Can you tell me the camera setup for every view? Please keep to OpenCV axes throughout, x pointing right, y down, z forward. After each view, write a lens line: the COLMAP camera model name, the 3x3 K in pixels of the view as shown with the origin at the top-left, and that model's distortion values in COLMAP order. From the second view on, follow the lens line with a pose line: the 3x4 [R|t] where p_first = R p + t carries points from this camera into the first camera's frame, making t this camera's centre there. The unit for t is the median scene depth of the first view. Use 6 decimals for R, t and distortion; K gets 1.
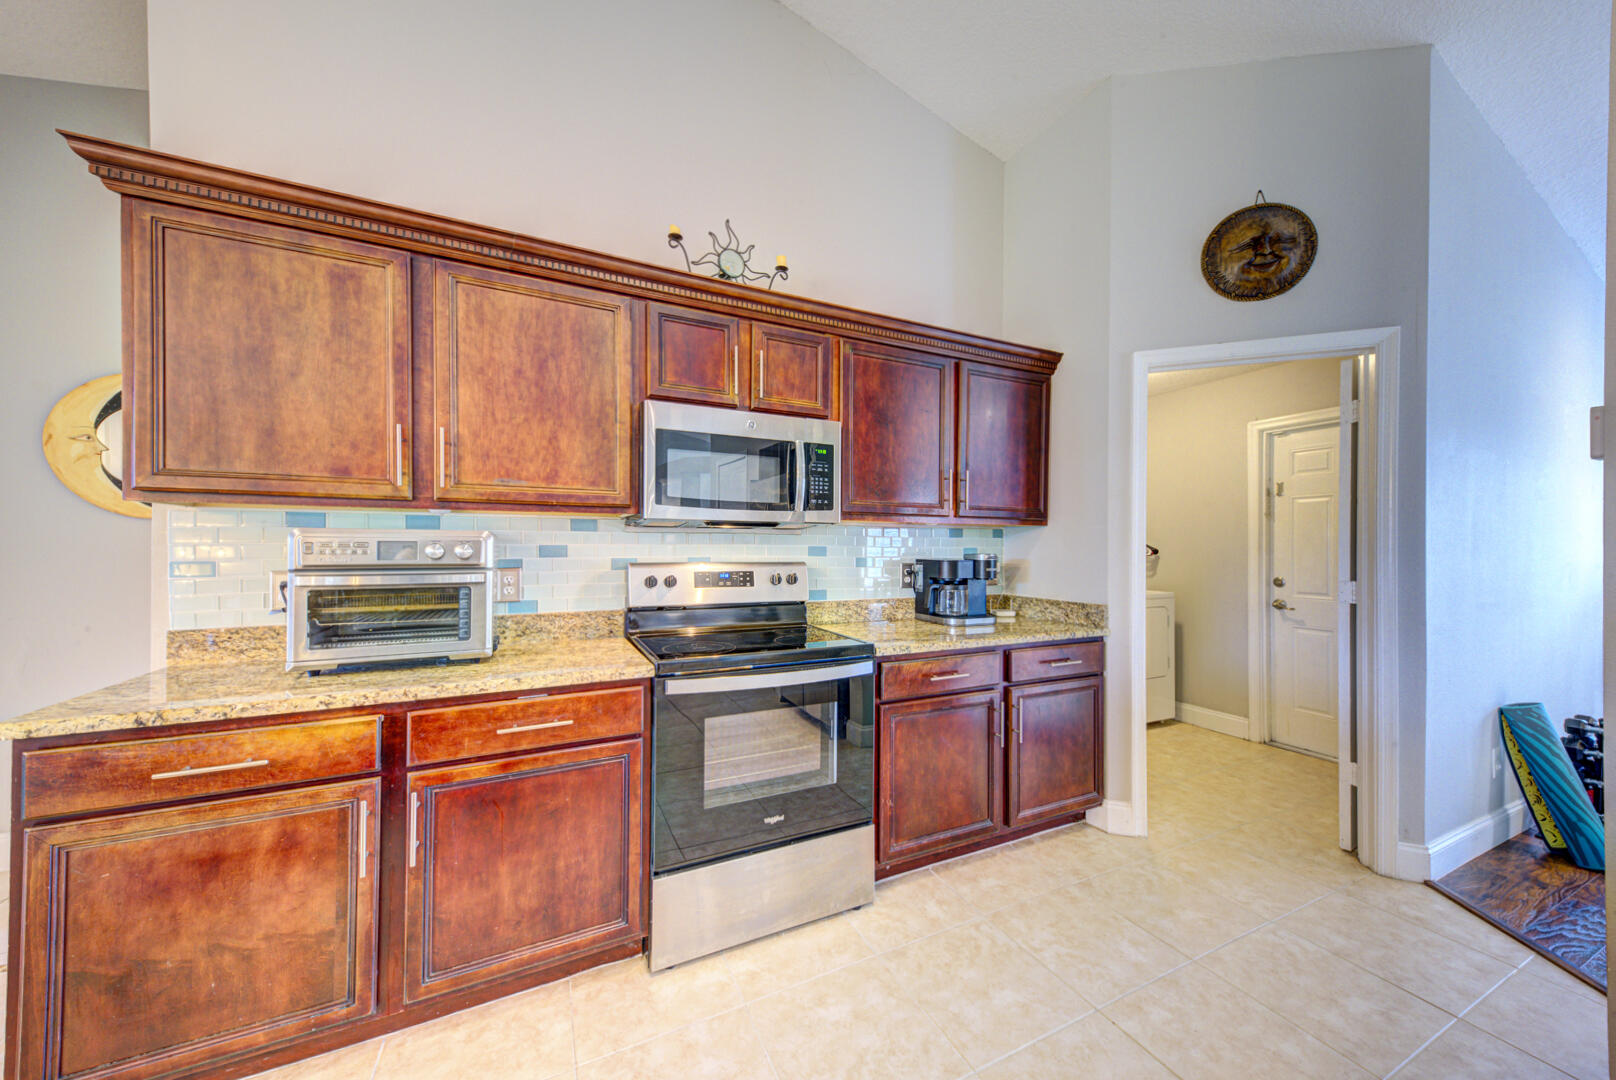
lens RADIAL K [[559.0, 0, 809.9], [0, 559.0, 549.2], [0, 0, 1]] dist [0.015526, 0.000003]
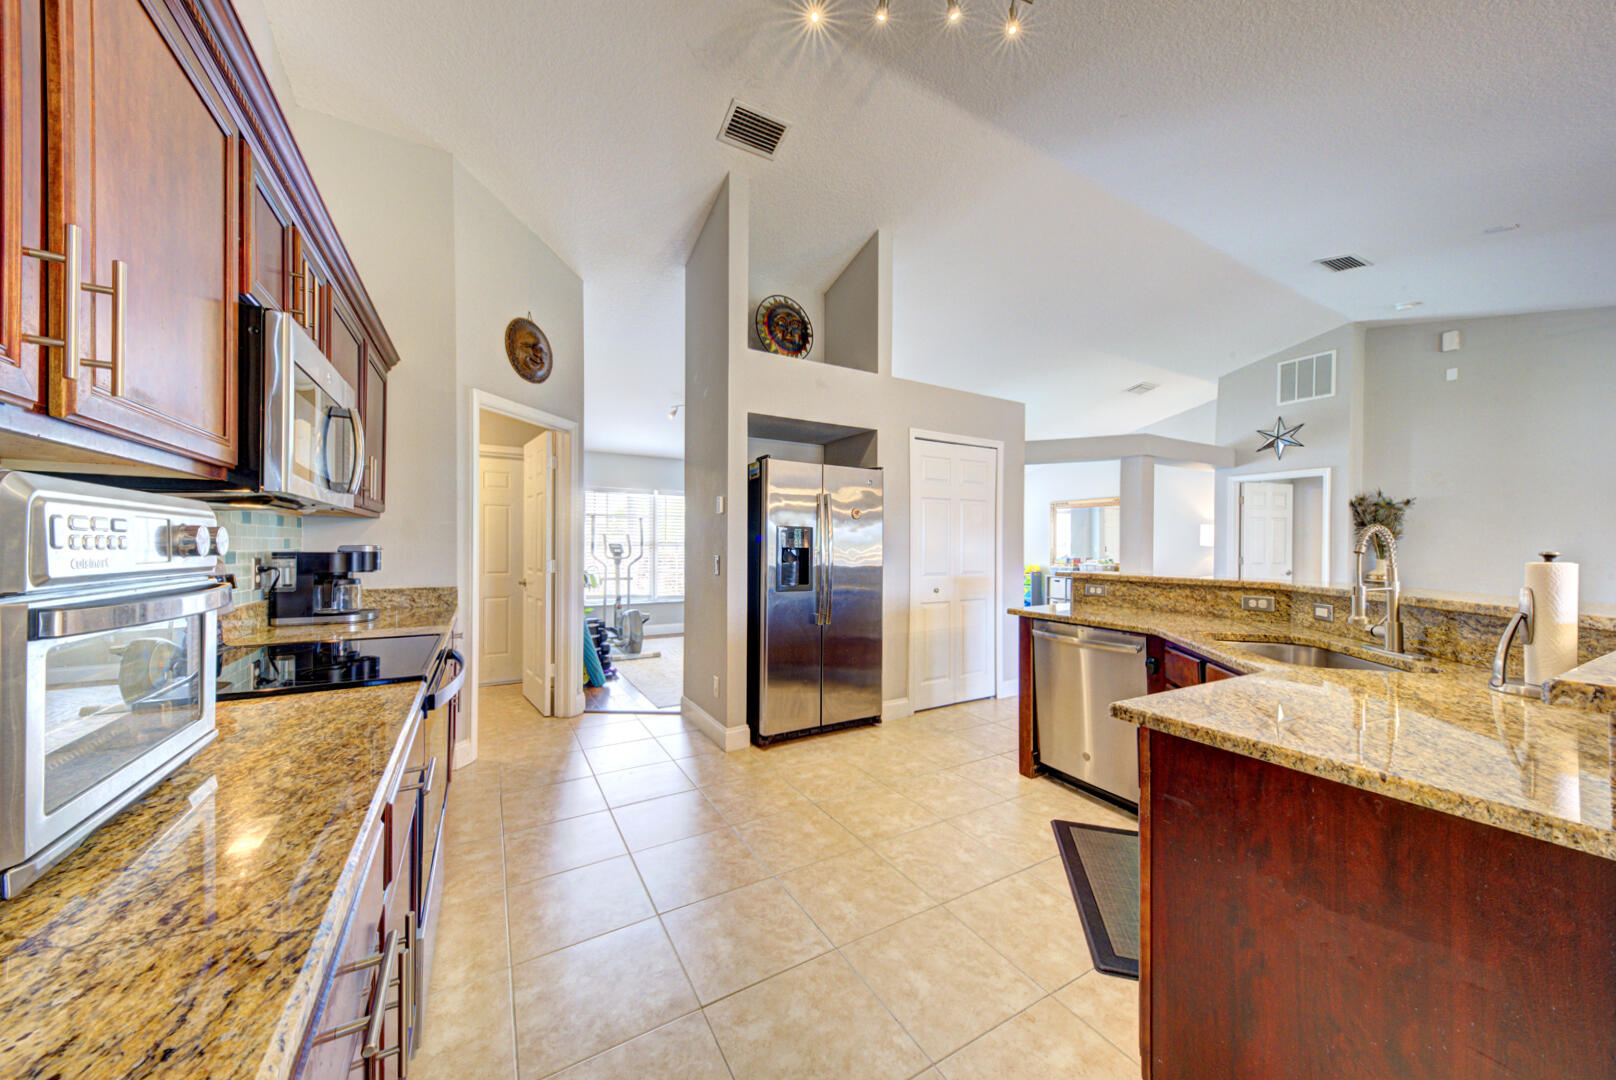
lens RADIAL K [[552.3, 0, 812.1], [0, 552.3, 547.6], [0, 0, 1]] dist [0.032379, -0.008756]
pose [[-0.086051, -0.007568, 0.996262, -0.936707], [-0.005598, 0.999959, 0.007113, 0.001205], [-0.996275, -0.004965, -0.086090, 0.407225]]
